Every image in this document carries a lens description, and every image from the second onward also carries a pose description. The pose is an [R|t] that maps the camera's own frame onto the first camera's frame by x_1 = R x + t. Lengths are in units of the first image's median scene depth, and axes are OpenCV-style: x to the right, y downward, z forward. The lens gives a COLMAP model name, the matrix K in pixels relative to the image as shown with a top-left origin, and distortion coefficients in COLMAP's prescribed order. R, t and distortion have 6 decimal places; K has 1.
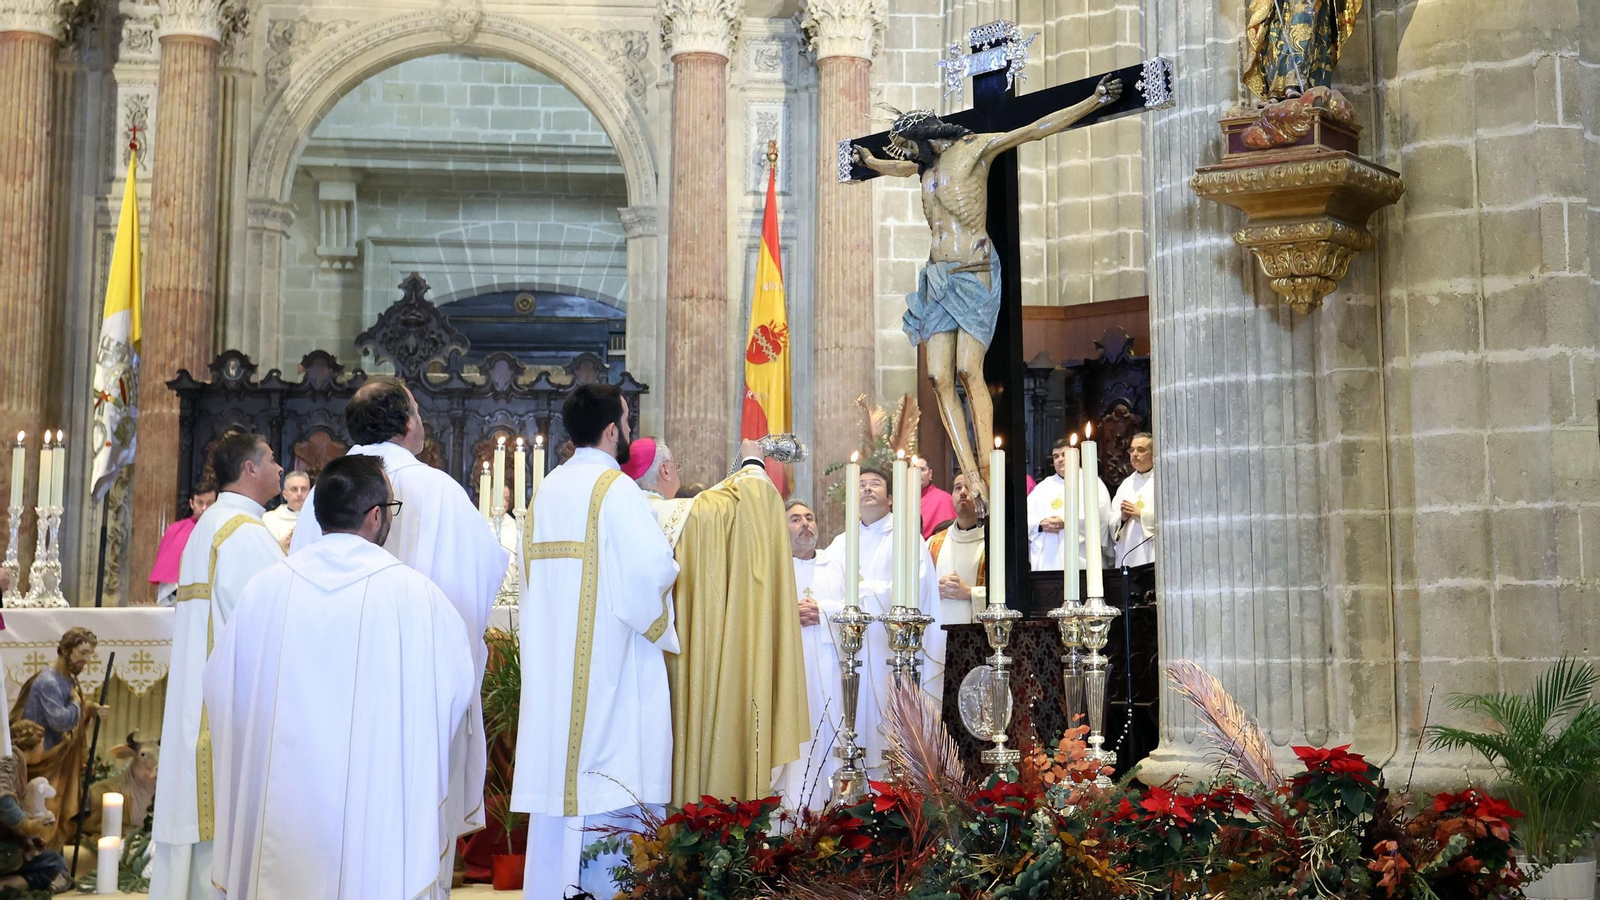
lens RADIAL K [[2074.5, 0, 930.2], [0, 2074.5, 365.9], [0, 0, 1]] dist [0.024064, 0.000000]
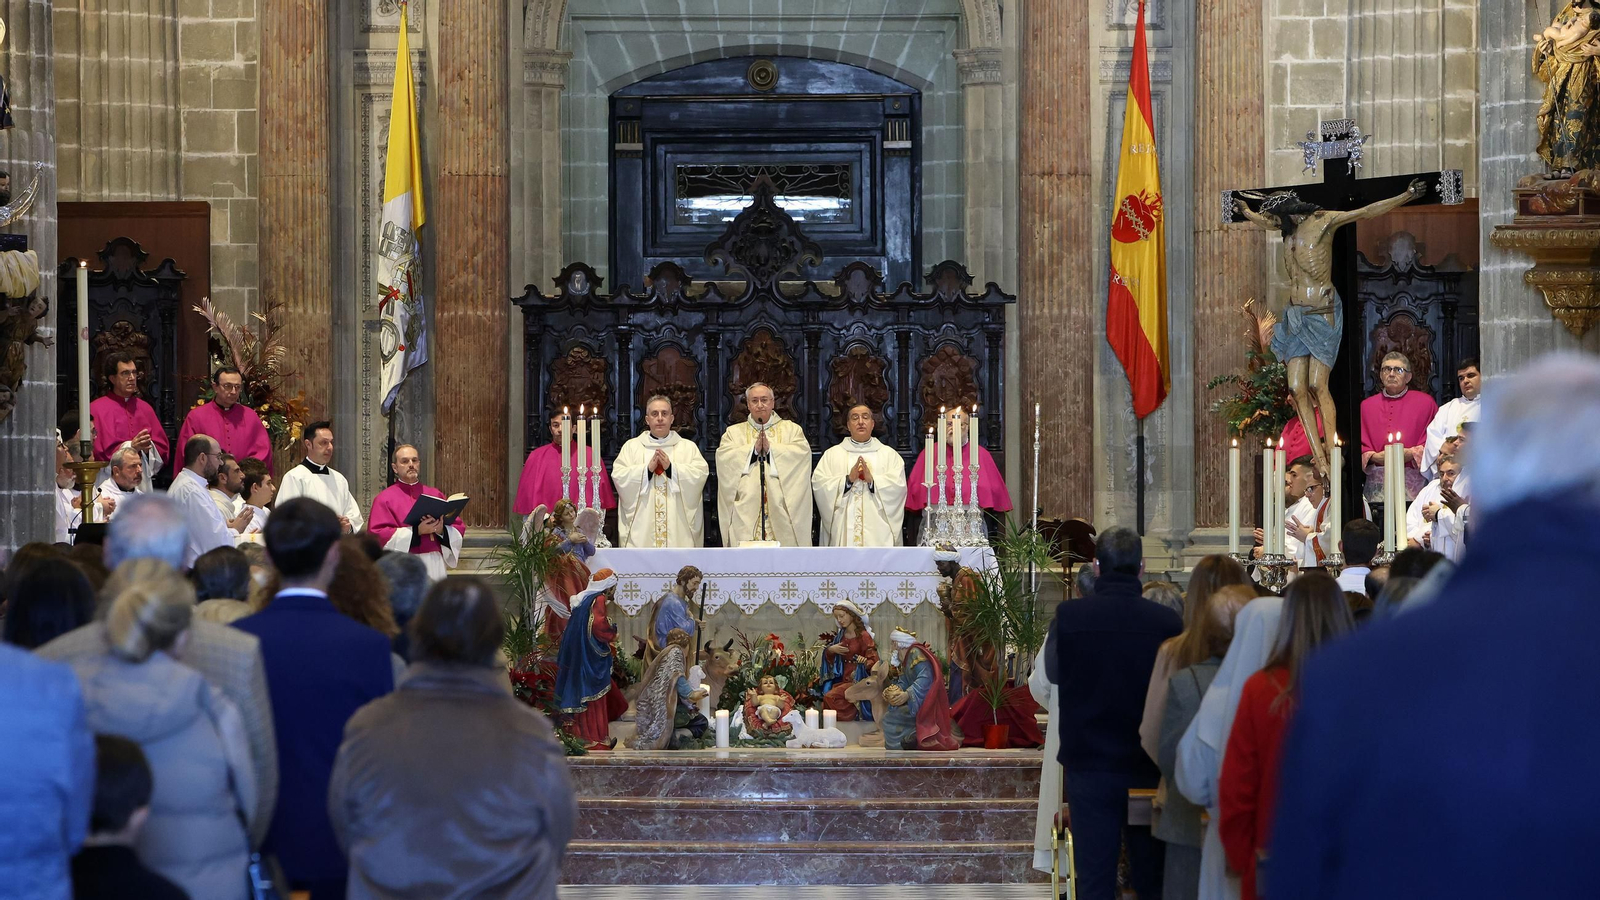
lens RADIAL K [[7292.1, 0, 796.8], [0, 7292.1, 326.9], [0, 0, 1]] dist [0.879254, 0.000000]
pose [[0.994761, -0.000215, -0.102231, 0.094364], [0.010789, 0.994634, 0.102890, -0.297268], [0.101661, -0.103454, 0.989425, -2.117341]]
